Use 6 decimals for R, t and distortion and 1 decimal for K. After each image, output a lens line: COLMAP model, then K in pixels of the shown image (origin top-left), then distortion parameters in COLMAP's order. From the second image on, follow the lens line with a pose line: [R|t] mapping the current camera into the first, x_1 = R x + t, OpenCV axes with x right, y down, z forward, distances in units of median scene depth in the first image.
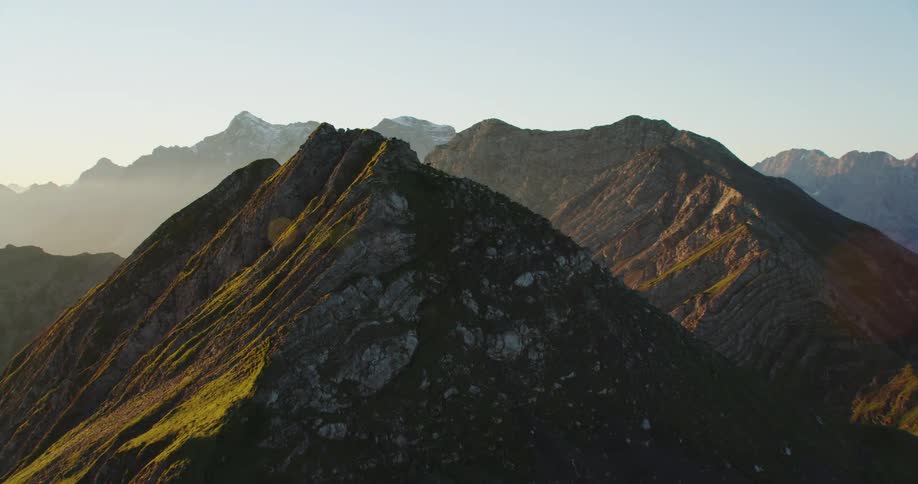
lens RADIAL K [[911.4, 0, 461.3], [0, 911.4, 253.9], [0, 0, 1]] dist [-0.173280, 0.023662]
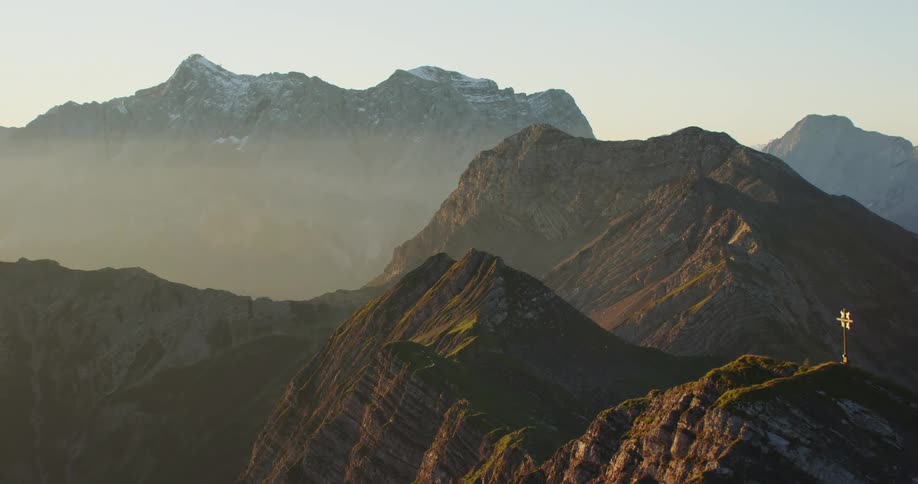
lens RADIAL K [[1505.3, 0, 457.3], [0, 1505.3, 257.8], [0, 0, 1]] dist [0.187113, 0.037110]
pose [[0.999529, 0.007879, -0.029664, -0.008062], [-0.007816, 0.999967, 0.002226, -0.019286], [0.029681, -0.001993, 0.999557, -0.647937]]
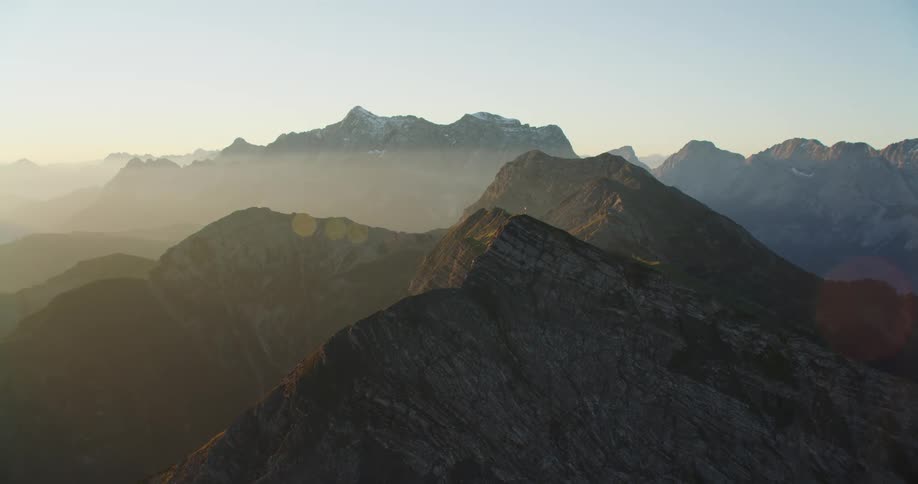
lens RADIAL K [[911.4, 0, 461.3], [0, 911.4, 253.9], [0, 0, 1]] dist [-0.173280, 0.023662]
pose [[0.997209, 0.018966, -0.072216, 0.022973], [-0.015998, 0.999012, 0.041459, -0.008270], [0.072931, -0.040188, 0.996527, -1.124285]]
